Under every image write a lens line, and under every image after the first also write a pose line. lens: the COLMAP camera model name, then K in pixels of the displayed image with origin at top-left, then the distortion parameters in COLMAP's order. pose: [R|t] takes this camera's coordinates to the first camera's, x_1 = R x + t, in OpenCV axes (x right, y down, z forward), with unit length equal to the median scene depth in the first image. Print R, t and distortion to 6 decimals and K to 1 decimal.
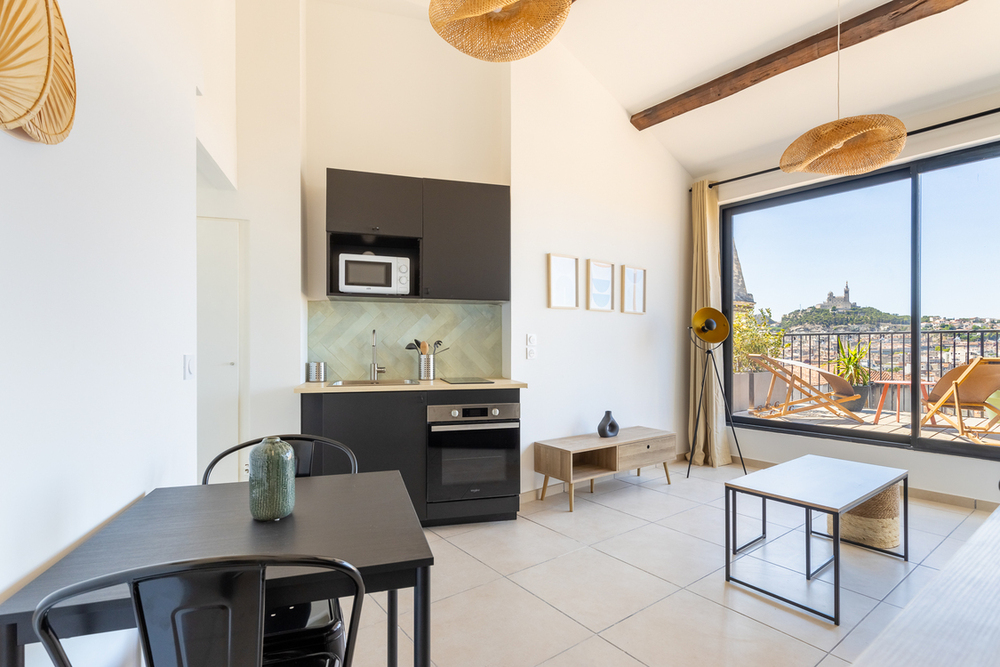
lens RADIAL K [[478.3, 0, 476.0], [0, 478.3, 342.1], [0, 0, 1]] dist [-0.012078, 0.000517]
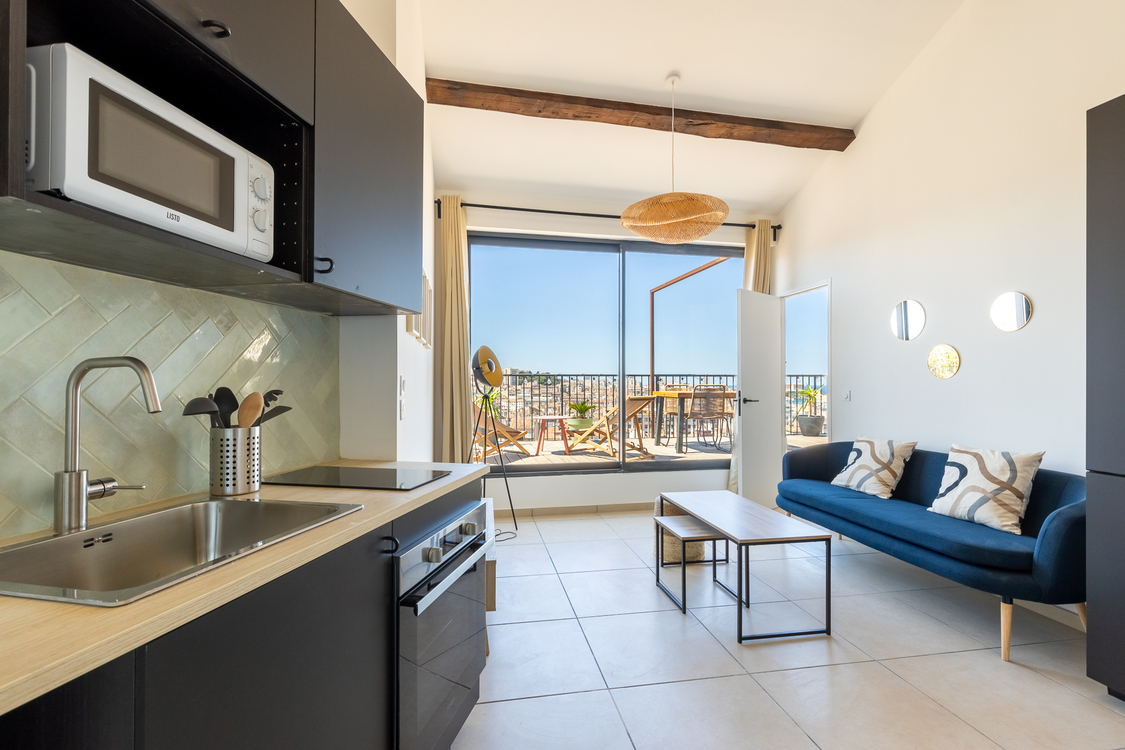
lens RADIAL K [[513.3, 0, 567.5], [0, 513.3, 375.1], [0, 0, 1]] dist [0.012479, 0.000114]
pose [[0.416318, 0.013356, 0.909121, -0.402080], [-0.009044, 0.999903, -0.010548, -0.013702], [-0.909174, -0.003830, 0.416398, 0.634941]]
